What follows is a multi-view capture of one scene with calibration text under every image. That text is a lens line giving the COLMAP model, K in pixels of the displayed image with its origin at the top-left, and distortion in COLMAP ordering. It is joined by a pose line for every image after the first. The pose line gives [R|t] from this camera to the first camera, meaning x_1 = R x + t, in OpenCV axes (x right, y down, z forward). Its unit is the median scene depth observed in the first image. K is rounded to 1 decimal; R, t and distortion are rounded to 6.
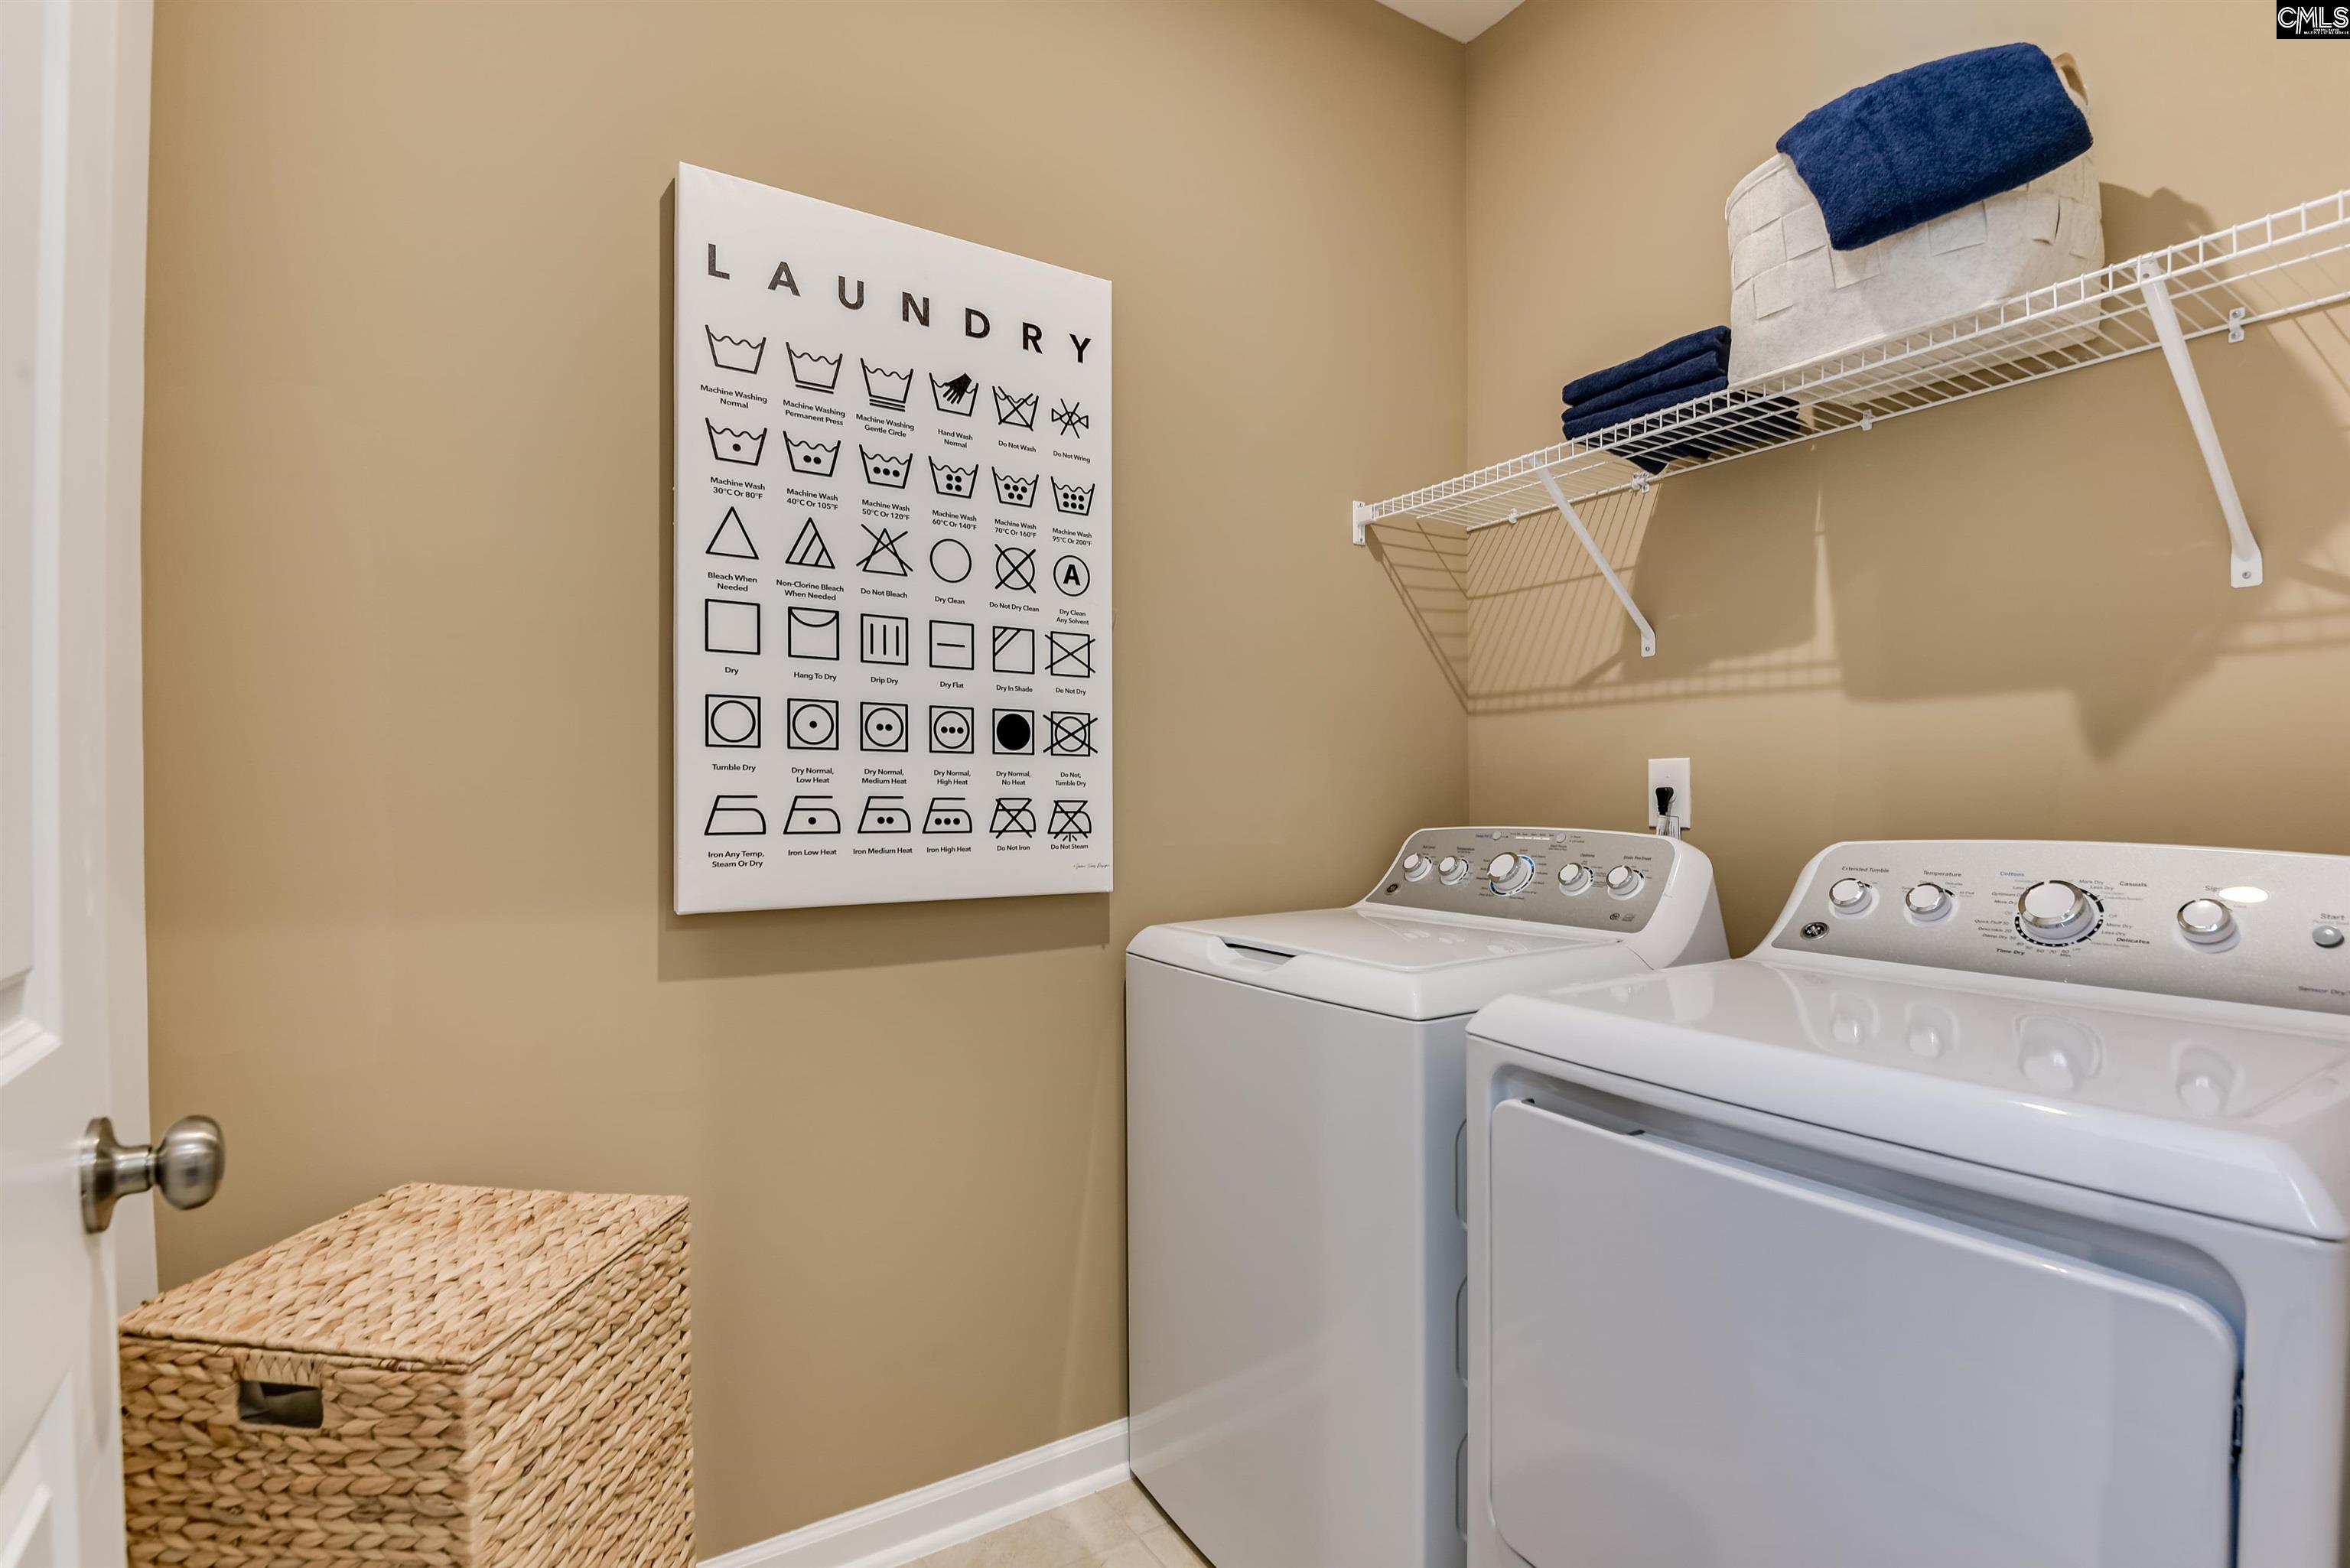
lens RADIAL K [[1086.0, 0, 1175.0], [0, 1086.0, 784.0], [0, 0, 1]] dist [-0.030083, -0.000608]
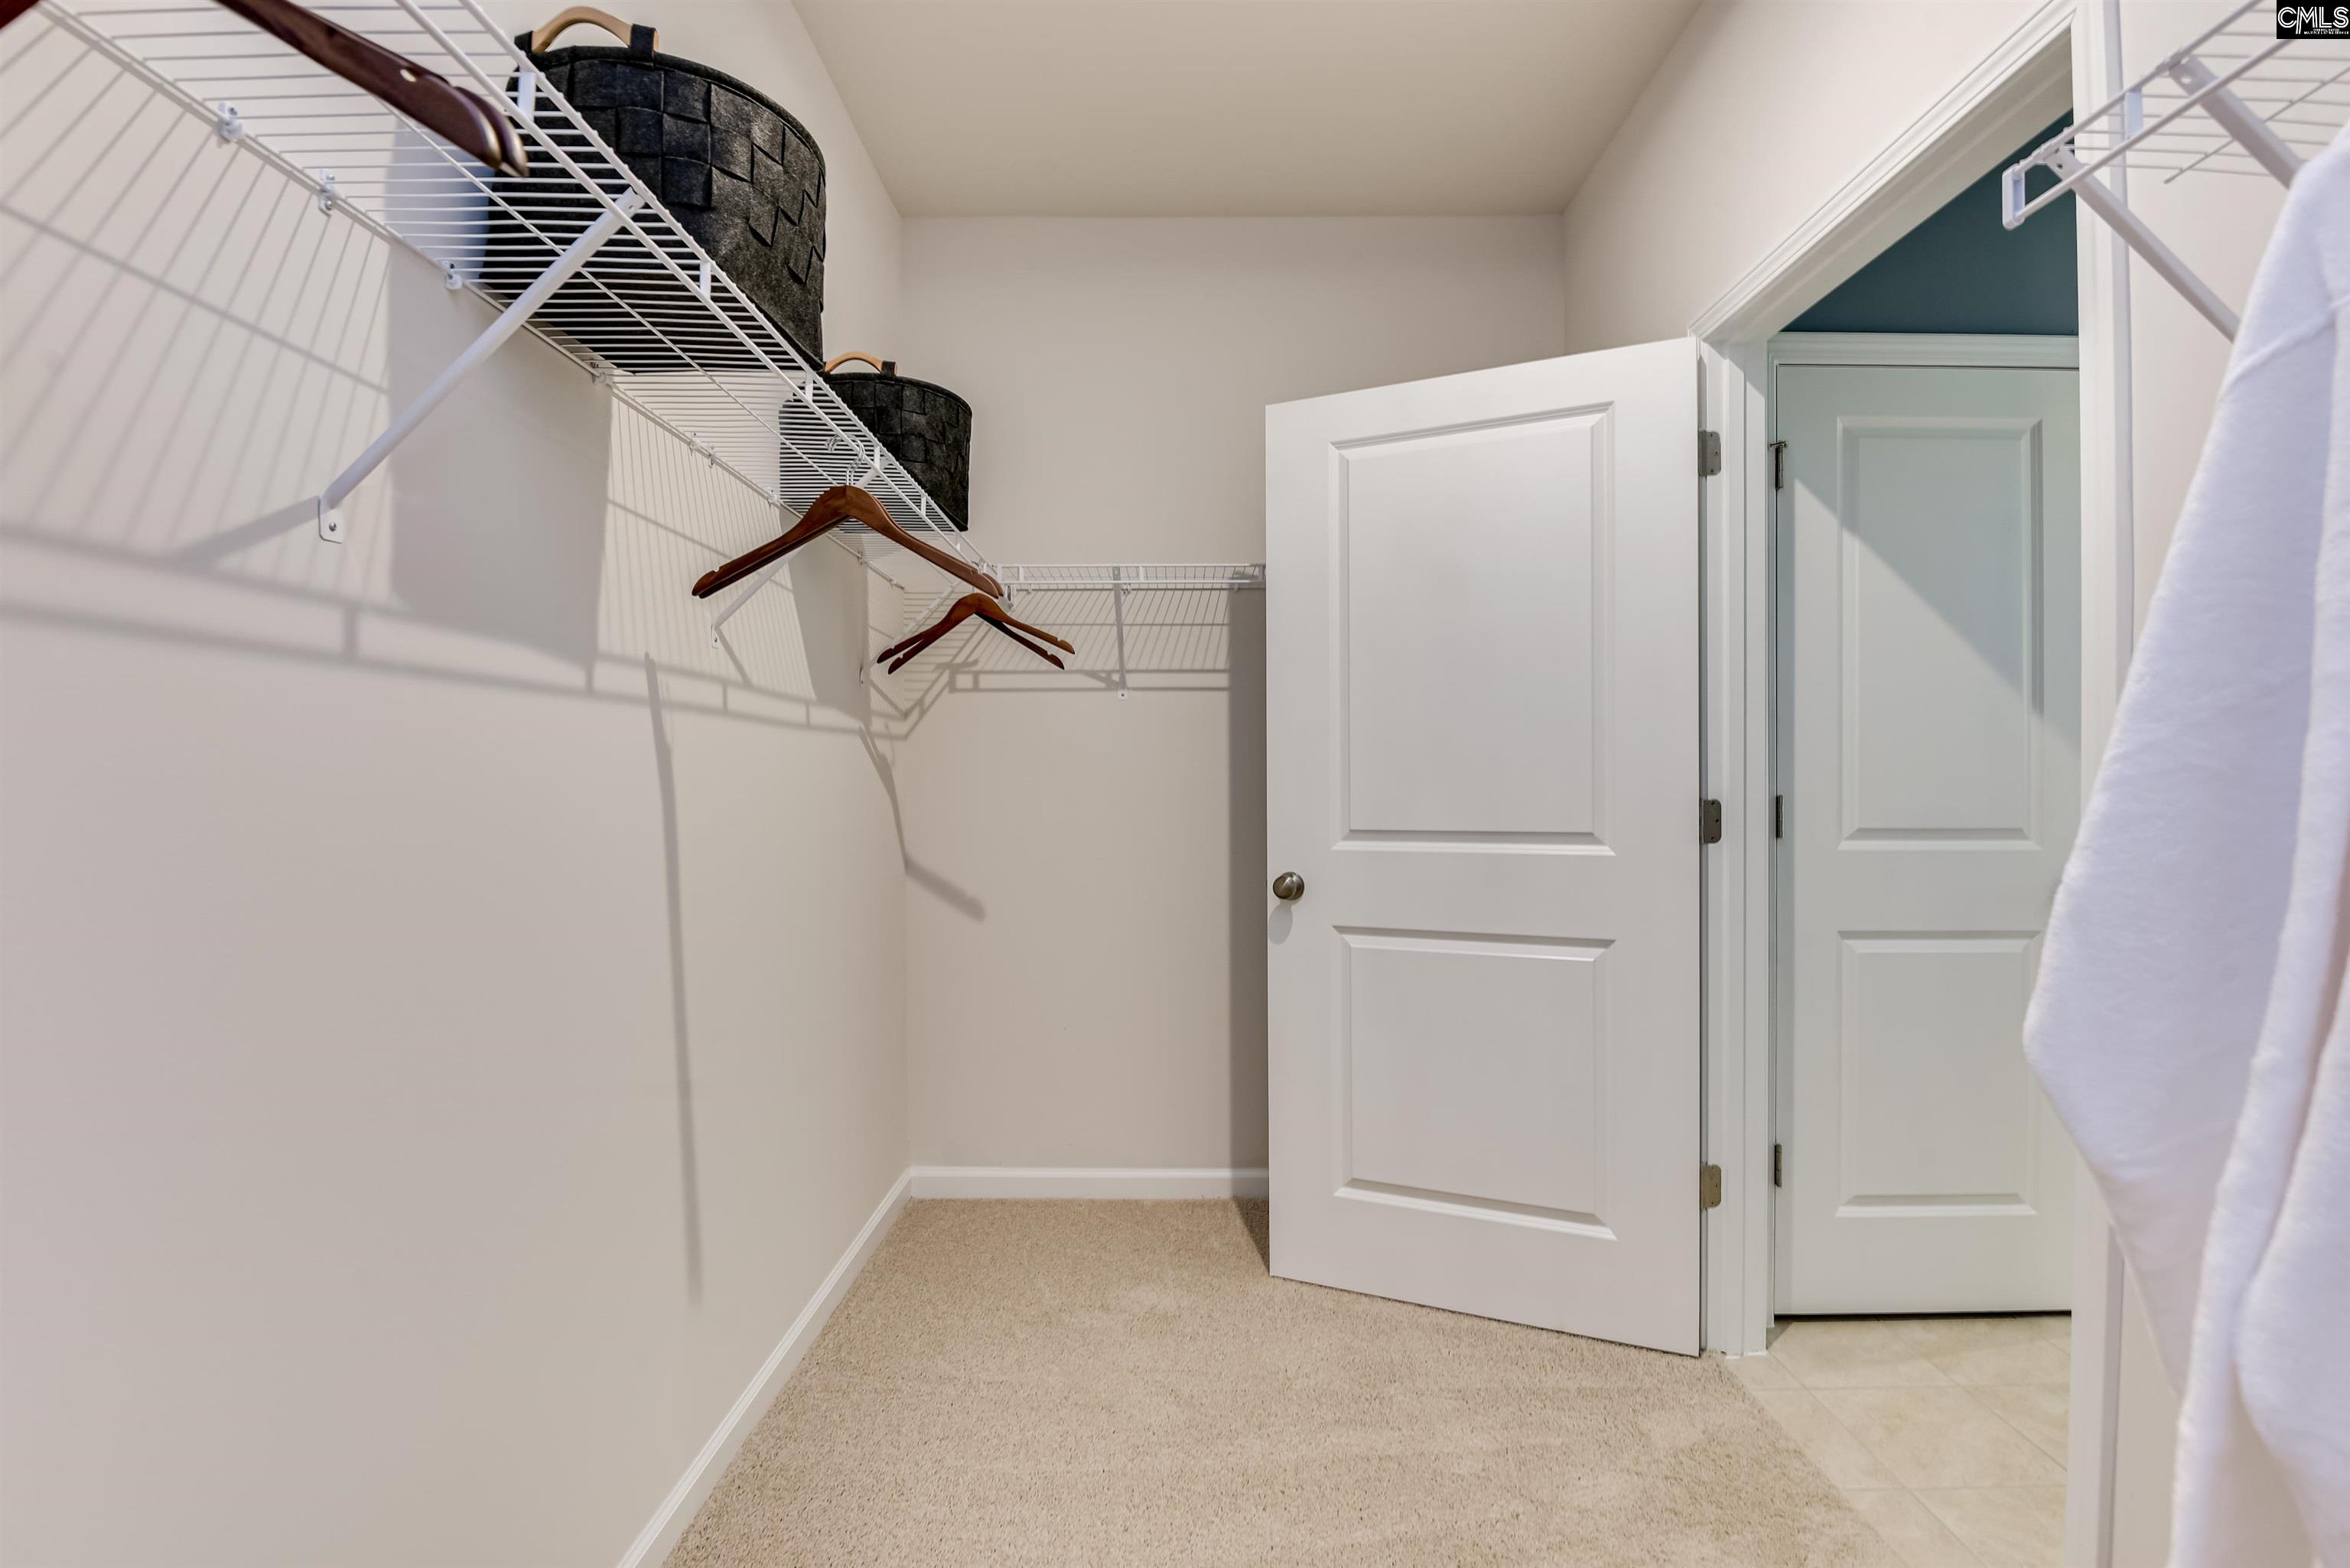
lens RADIAL K [[1086.0, 0, 1175.0], [0, 1086.0, 784.0], [0, 0, 1]] dist [-0.030083, -0.000608]
pose [[-0.842112, 0.003621, 0.539291, -0.175959], [0.001504, 0.999989, -0.004366, -0.000976], [-0.539301, -0.002865, -0.842108, 1.126173]]
